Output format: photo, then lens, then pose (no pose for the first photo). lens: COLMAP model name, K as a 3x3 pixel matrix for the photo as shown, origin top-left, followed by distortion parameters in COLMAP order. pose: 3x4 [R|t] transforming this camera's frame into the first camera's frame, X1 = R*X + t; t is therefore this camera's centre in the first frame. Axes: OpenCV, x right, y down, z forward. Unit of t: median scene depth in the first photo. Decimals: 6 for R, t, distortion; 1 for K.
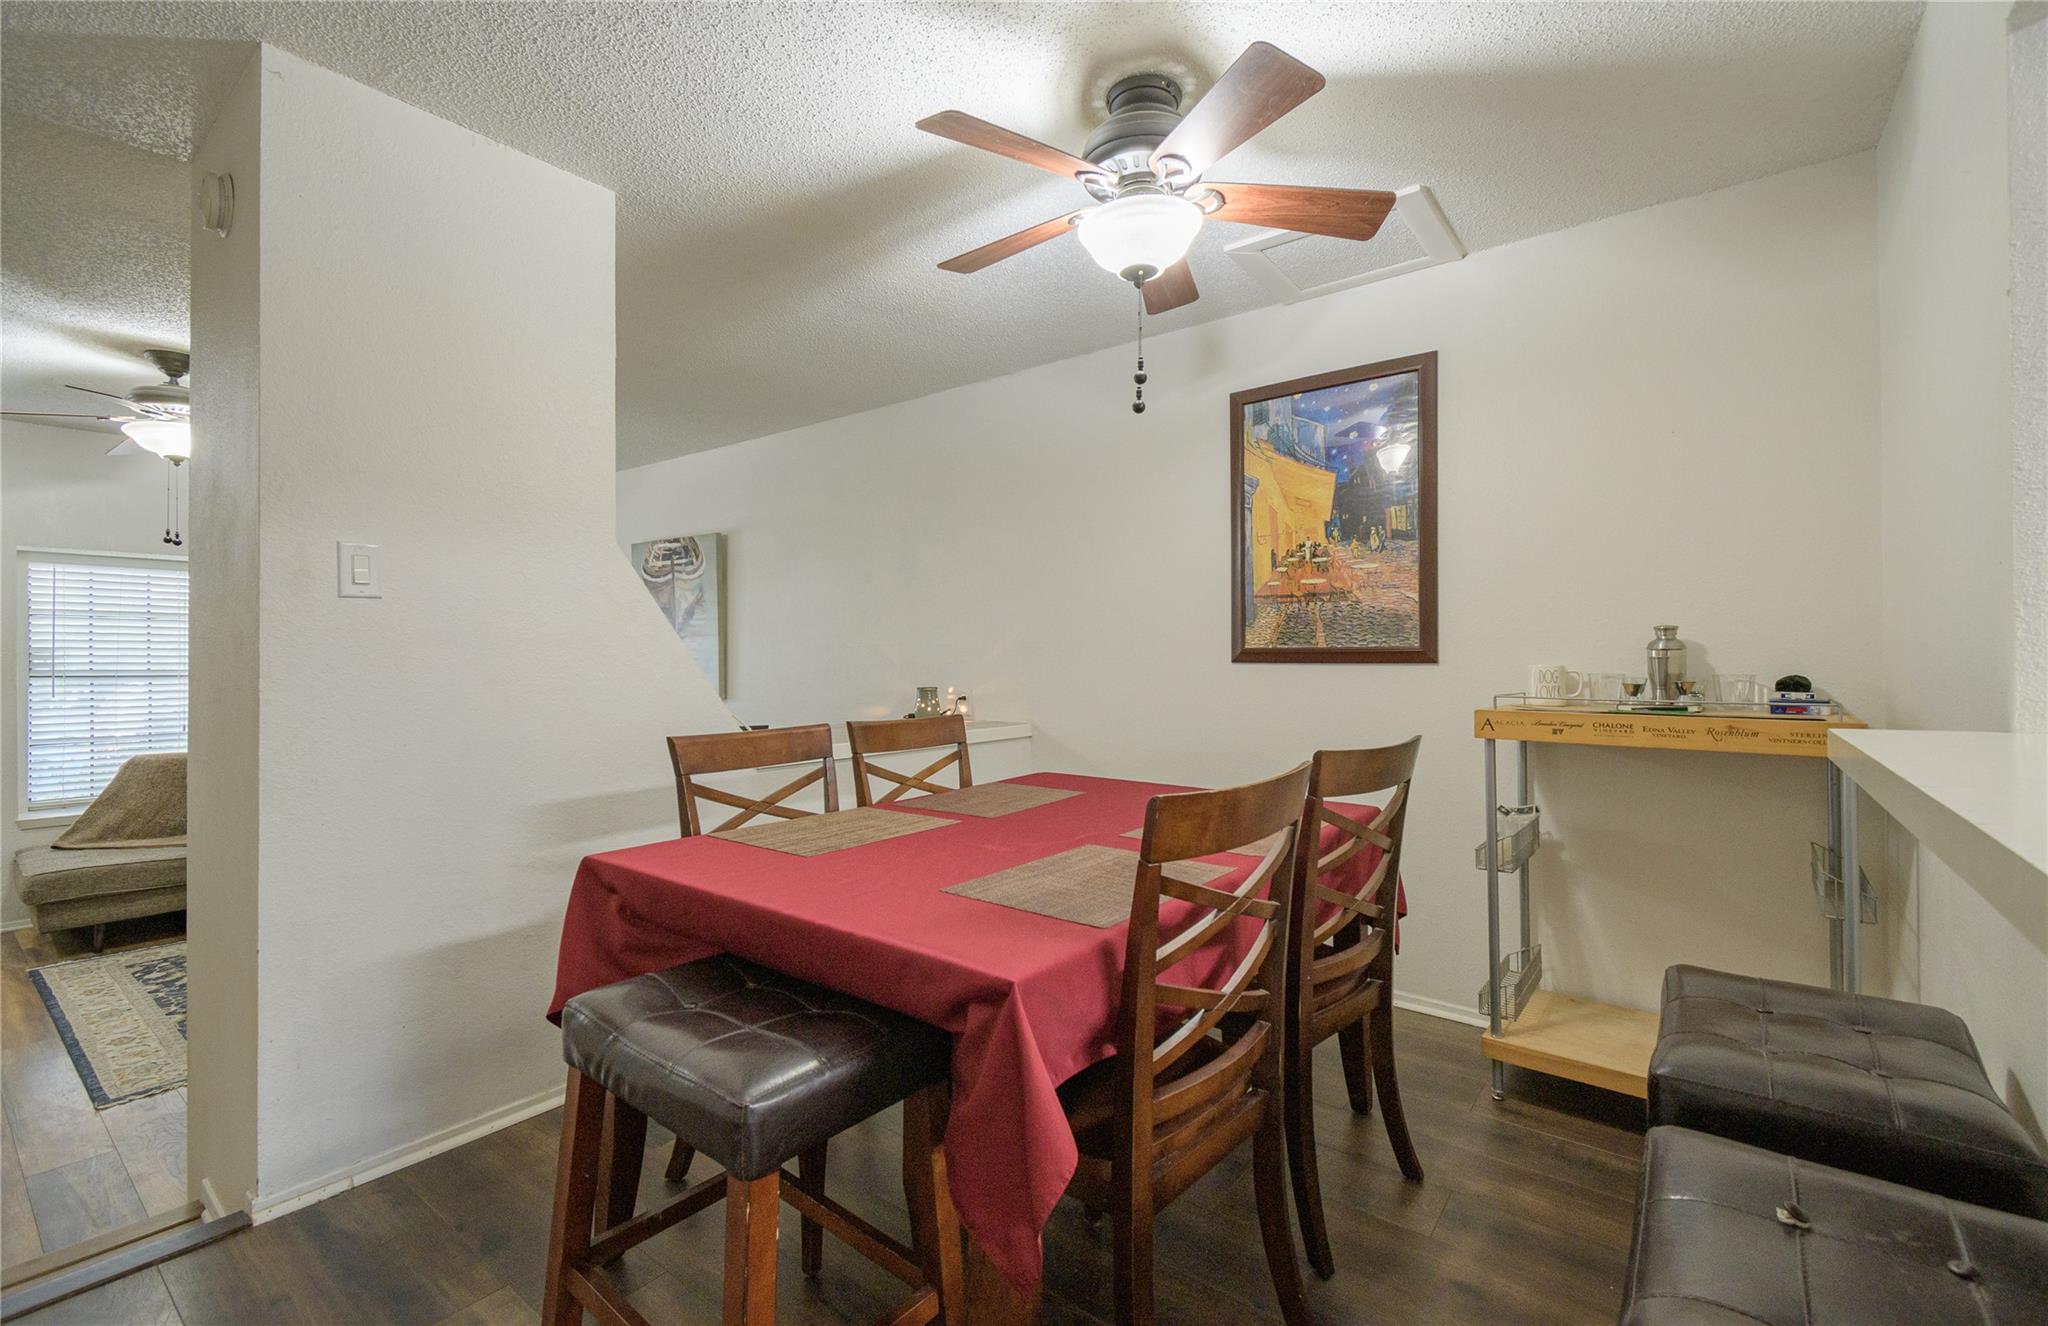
lens RADIAL K [[881.1, 0, 1030.8], [0, 881.1, 652.1], [0, 0, 1]] dist [-0.009206, -0.001166]
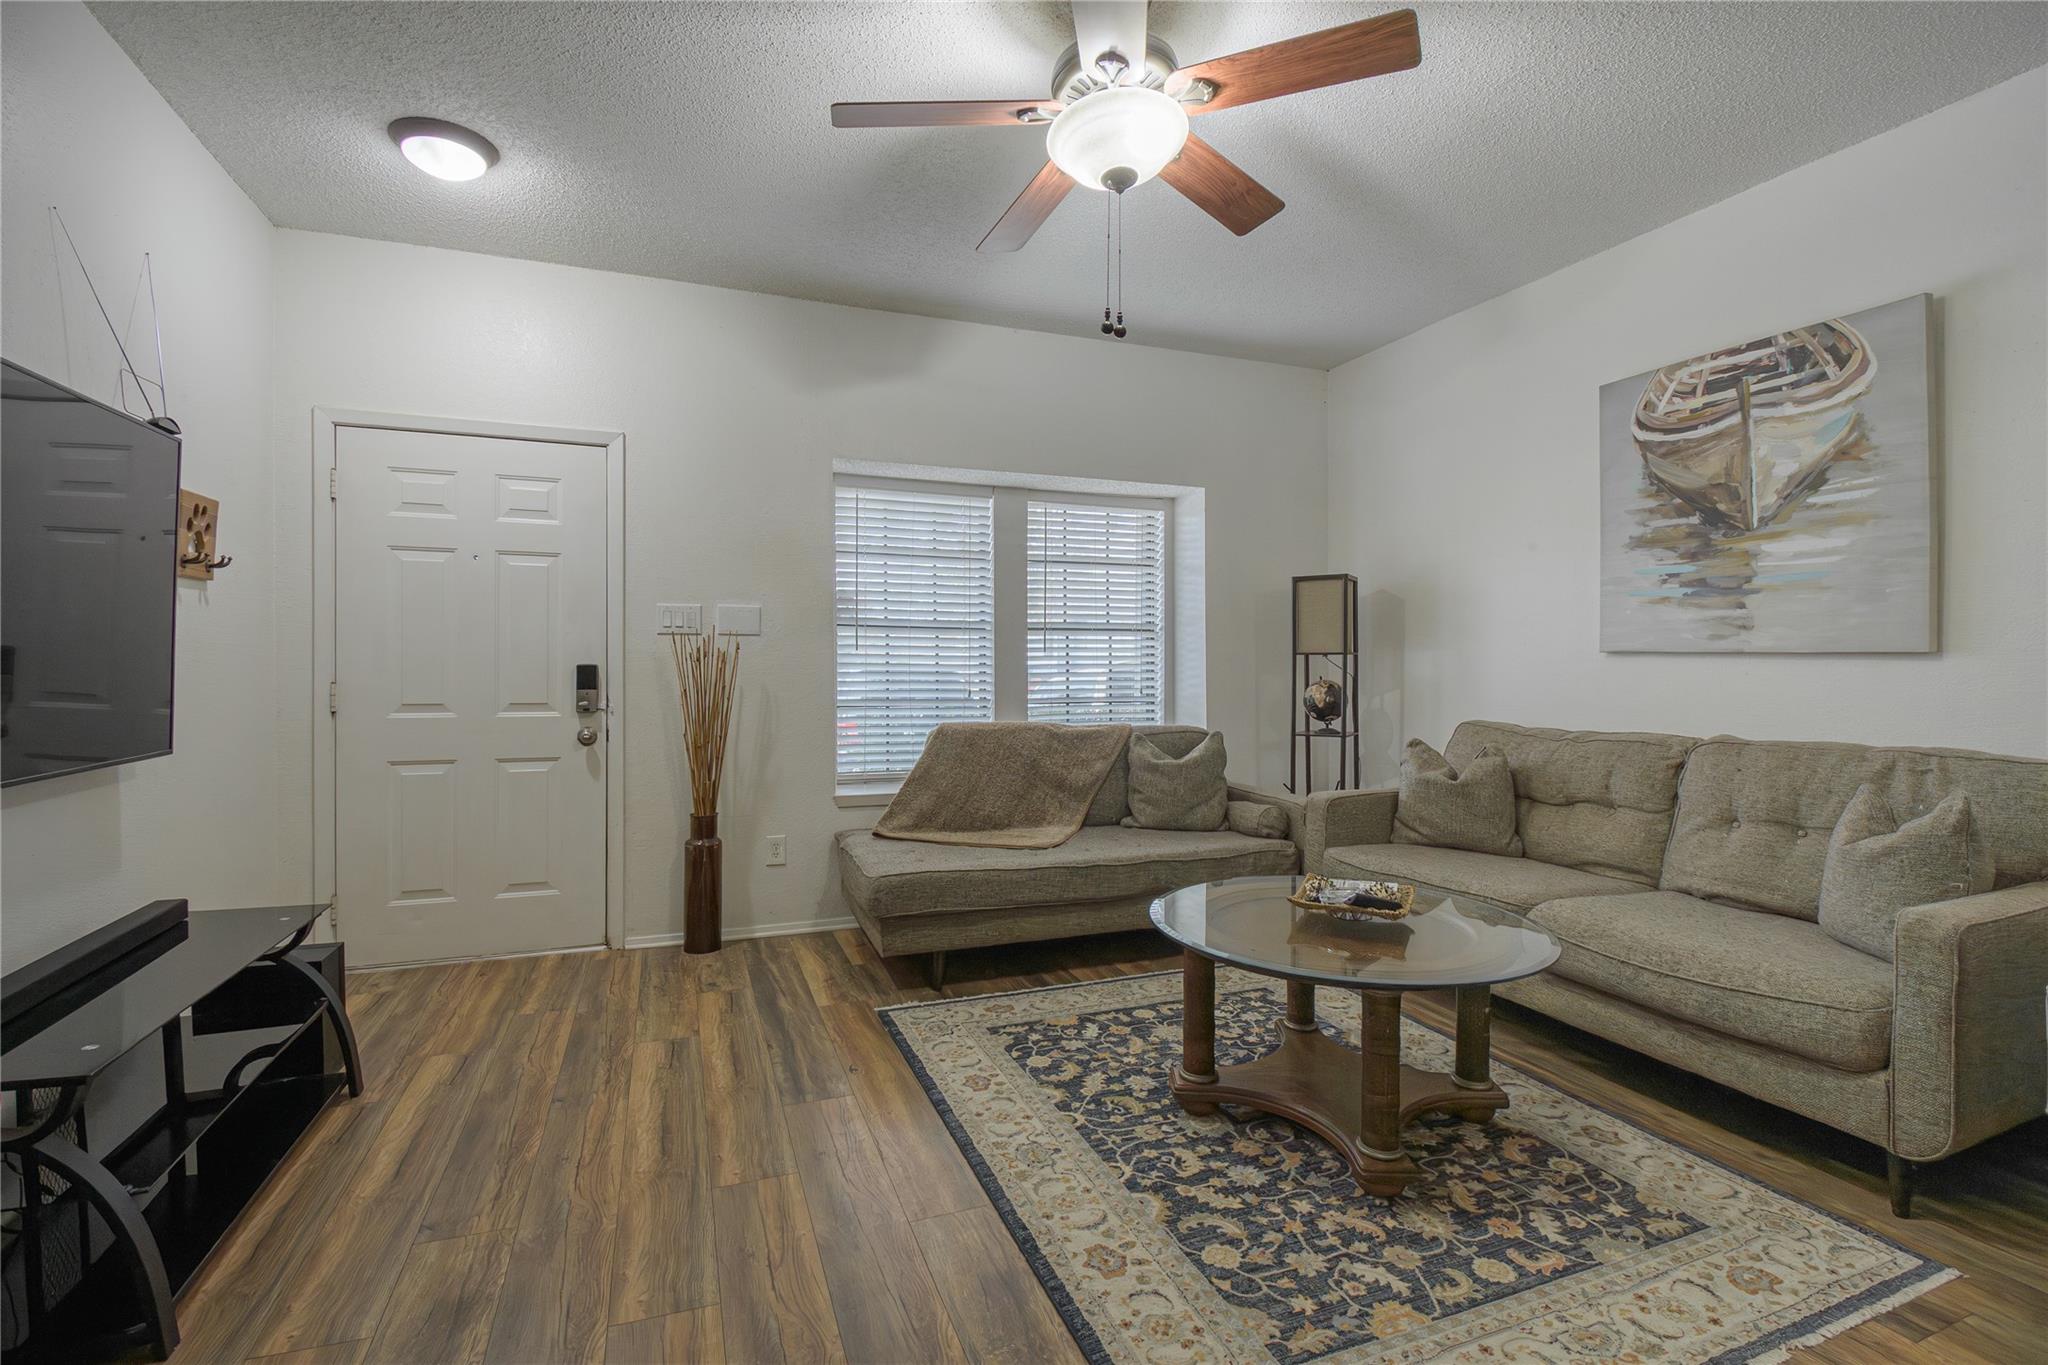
lens RADIAL K [[919.0, 0, 1025.0], [0, 919.0, 672.3], [0, 0, 1]] dist [-0.005060, -0.003139]
pose [[0.846372, 0.007057, -0.532546, -0.538648], [0.002058, 0.999861, 0.016520, 0.061632], [0.532588, -0.015078, 0.846240, 0.352076]]
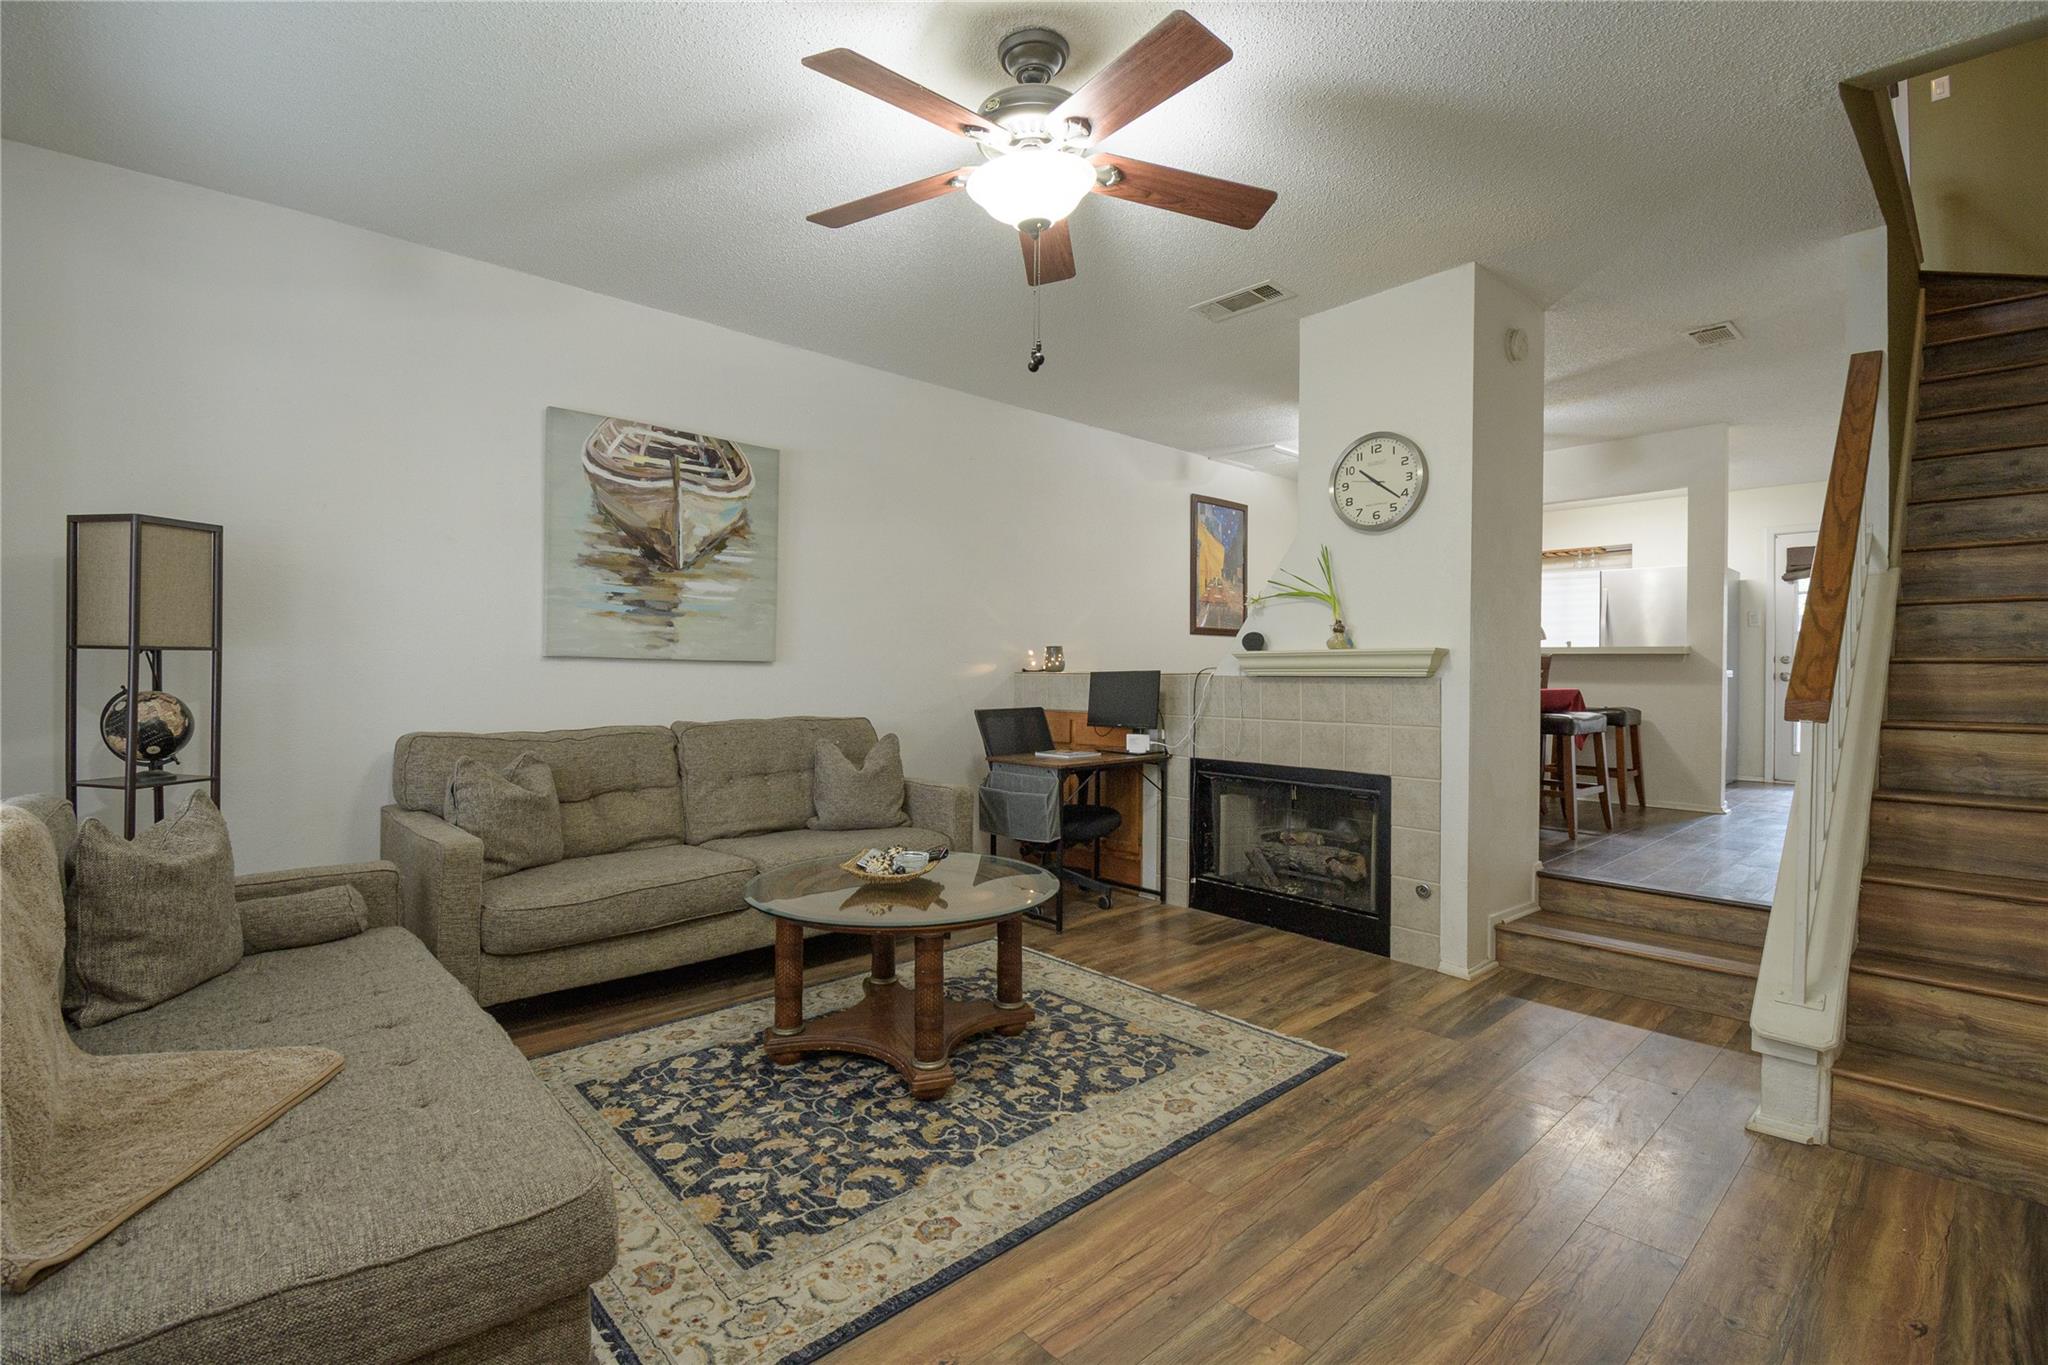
lens RADIAL K [[919.0, 0, 1015.7], [0, 919.0, 673.2], [0, 0, 1]] dist [-0.005060, -0.003139]
pose [[0.182880, -0.001108, 0.983135, -1.213175], [-0.015380, 0.999874, 0.003988, 0.063719], [-0.983015, -0.015850, 0.182840, 0.673140]]
